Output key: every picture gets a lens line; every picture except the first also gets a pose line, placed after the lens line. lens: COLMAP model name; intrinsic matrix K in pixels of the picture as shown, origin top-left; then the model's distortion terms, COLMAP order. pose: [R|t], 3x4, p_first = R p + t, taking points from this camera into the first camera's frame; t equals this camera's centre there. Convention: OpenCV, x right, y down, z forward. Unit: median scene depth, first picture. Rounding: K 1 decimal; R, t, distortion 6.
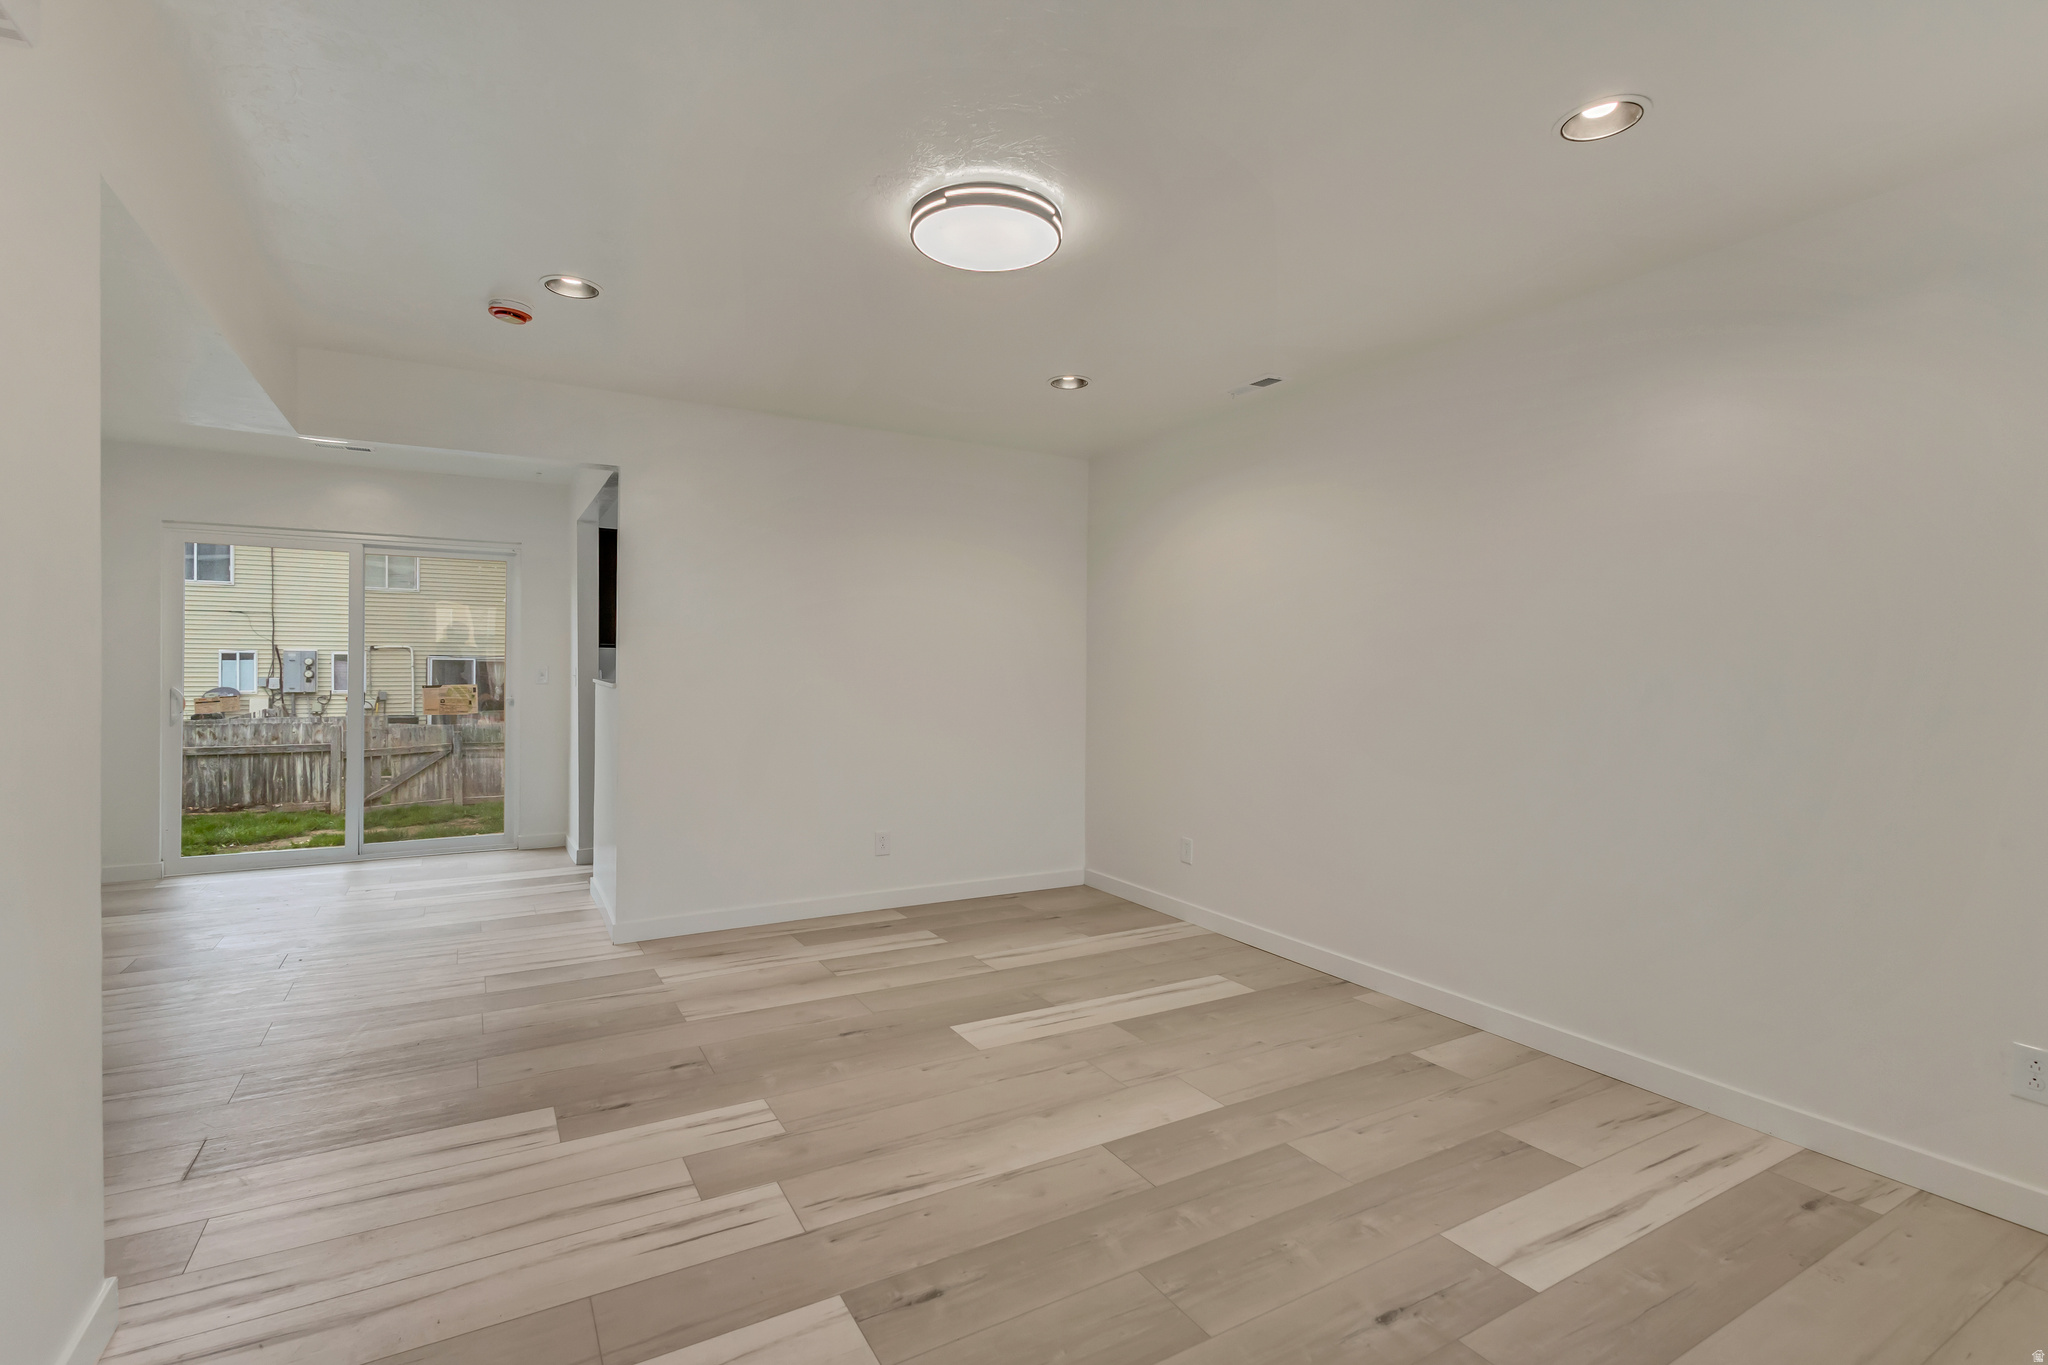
lens RADIAL K [[950.5, 0, 994.6], [0, 950.5, 665.0], [0, 0, 1]] dist [0.009482, -0.000392]
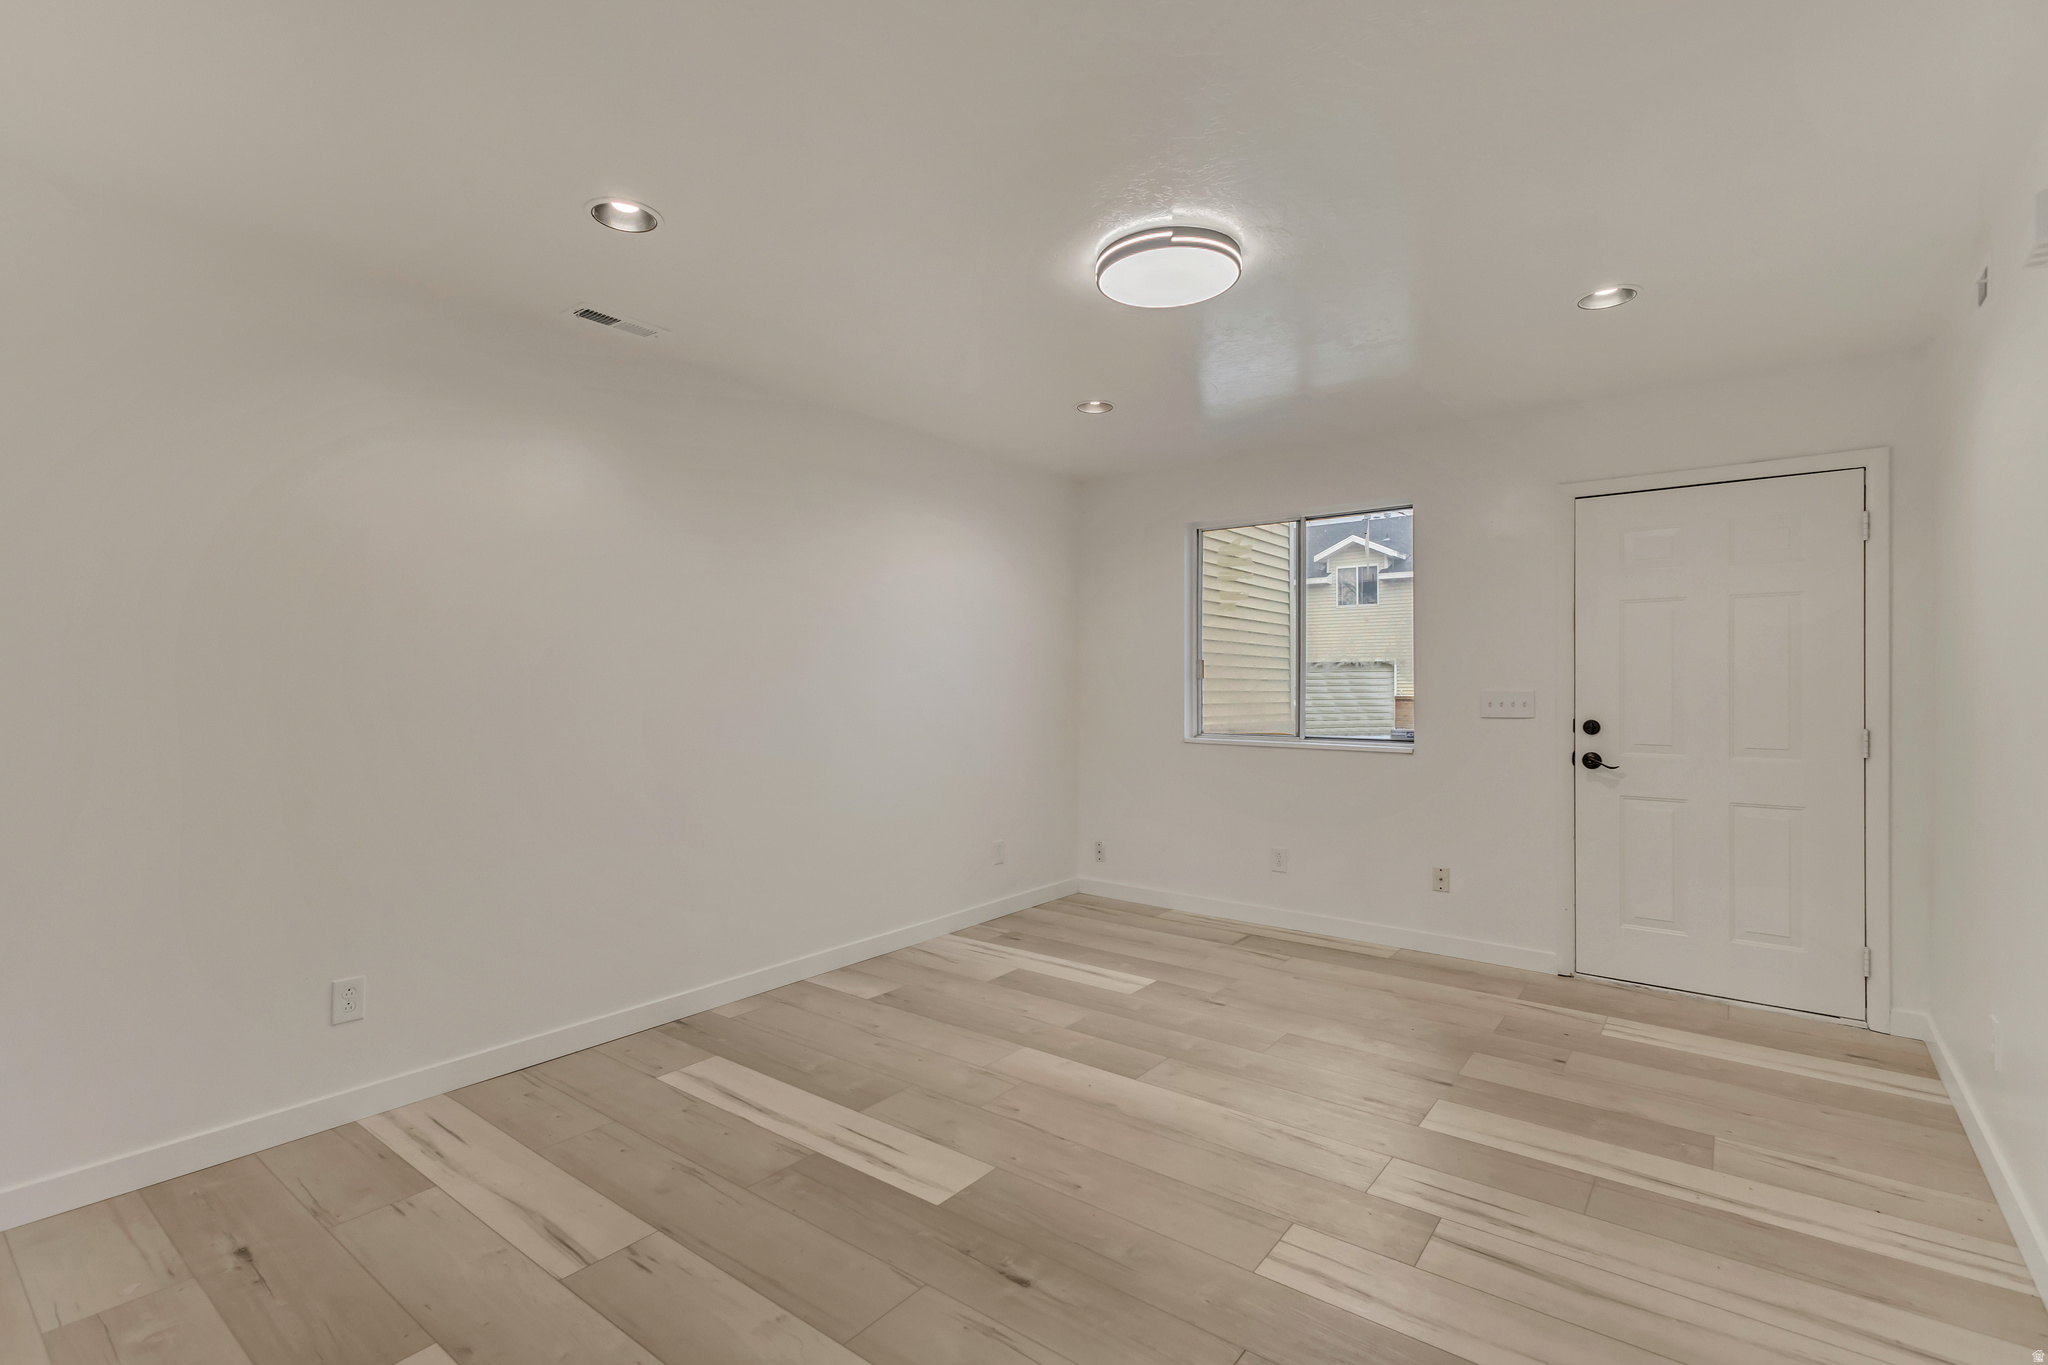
lens RADIAL K [[950.5, 0, 1030.6], [0, 950.5, 684.0], [0, 0, 1]] dist [0.009482, -0.000392]
pose [[-0.406606, -0.010408, 0.913544, -0.884379], [-0.004635, 0.999946, 0.009329, -0.009139], [-0.913592, -0.000441, -0.406632, 1.526518]]
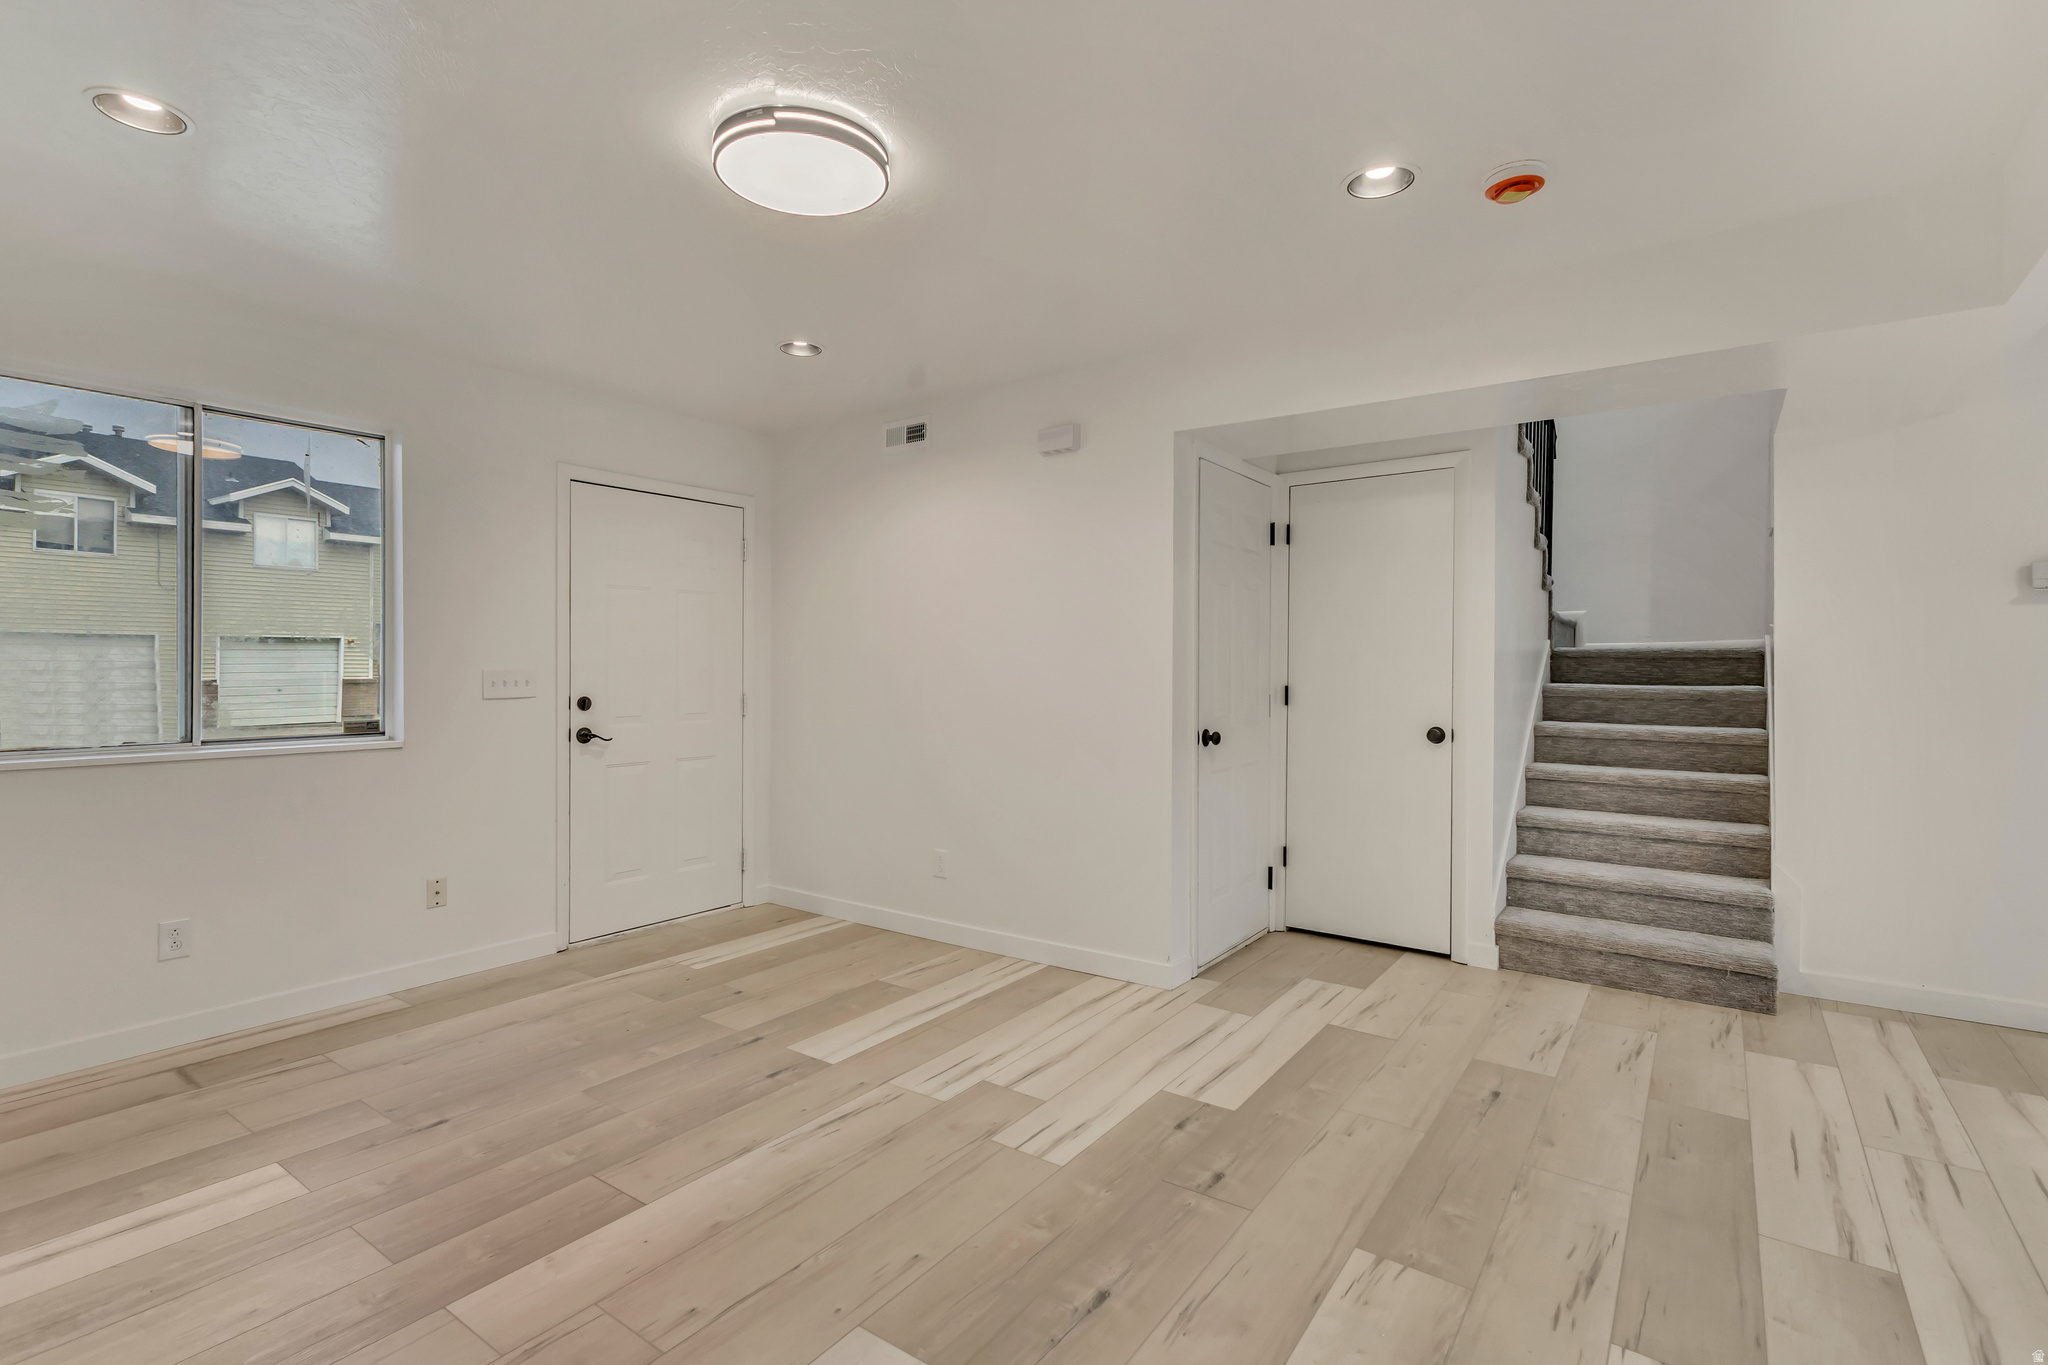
lens RADIAL K [[950.5, 0, 1023.3], [0, 950.5, 666.0], [0, 0, 1]] dist [0.009482, -0.000392]
pose [[-0.899704, -0.011839, -0.436340, 0.178933], [-0.011064, 0.999929, -0.004319, 0.006074], [0.436361, 0.000942, -0.899771, 1.840249]]
